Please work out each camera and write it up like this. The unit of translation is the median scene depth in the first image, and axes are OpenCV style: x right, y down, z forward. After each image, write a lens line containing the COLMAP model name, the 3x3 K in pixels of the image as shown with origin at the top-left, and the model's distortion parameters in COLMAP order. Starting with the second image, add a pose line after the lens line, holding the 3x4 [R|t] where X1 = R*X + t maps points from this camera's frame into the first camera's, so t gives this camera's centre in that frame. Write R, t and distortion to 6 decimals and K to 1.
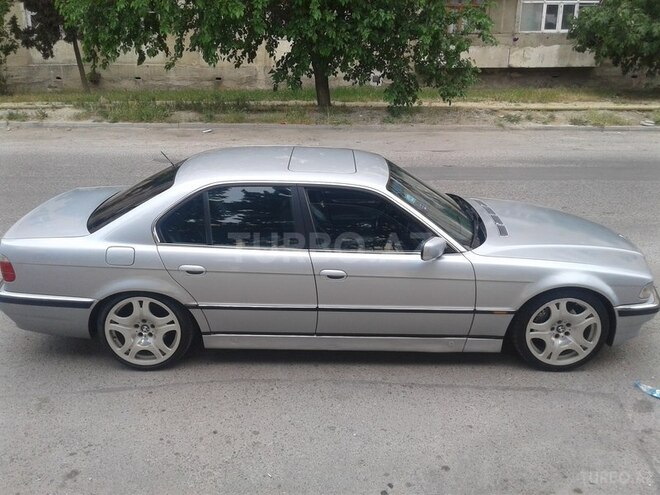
lens RADIAL K [[614.9, 0, 330.0], [0, 614.9, 247.5], [0, 0, 1]] dist [0.123487, -0.278941]
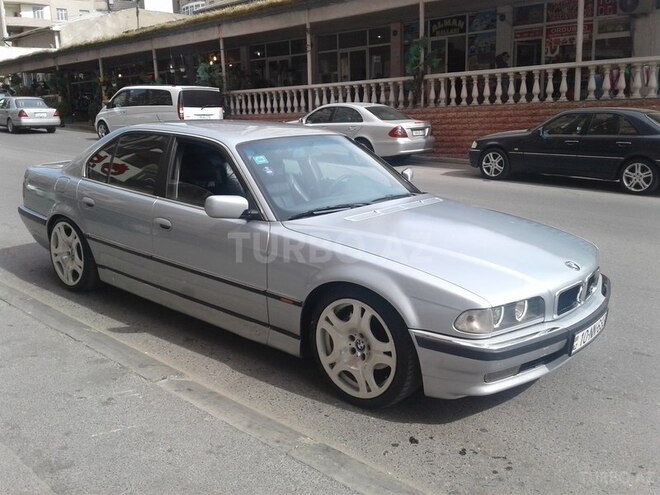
lens RADIAL K [[614.9, 0, 330.0], [0, 614.9, 247.5], [0, 0, 1]] dist [0.123487, -0.278941]
pose [[0.759201, 0.159257, -0.631071, 0.776427], [-0.231533, 0.972261, -0.033182, 0.049746], [0.608282, 0.171305, 0.775015, 0.391108]]
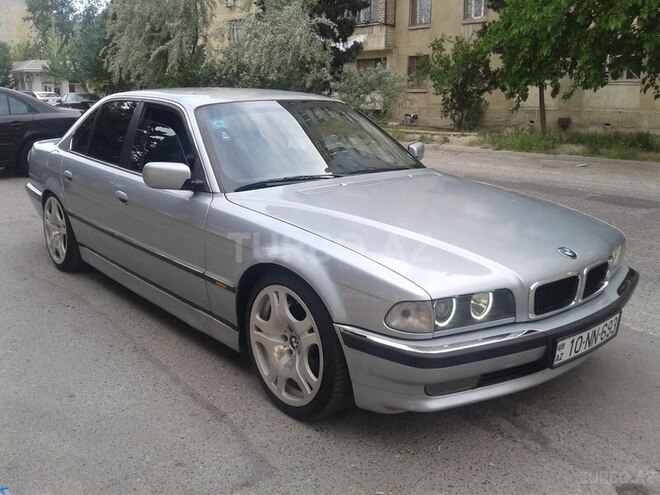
lens RADIAL K [[614.9, 0, 330.0], [0, 614.9, 247.5], [0, 0, 1]] dist [0.123487, -0.278941]
pose [[0.650670, 0.183459, -0.736865, 0.812145], [-0.260273, 0.965477, 0.010550, 0.026042], [0.713362, 0.184922, 0.675957, 0.594793]]
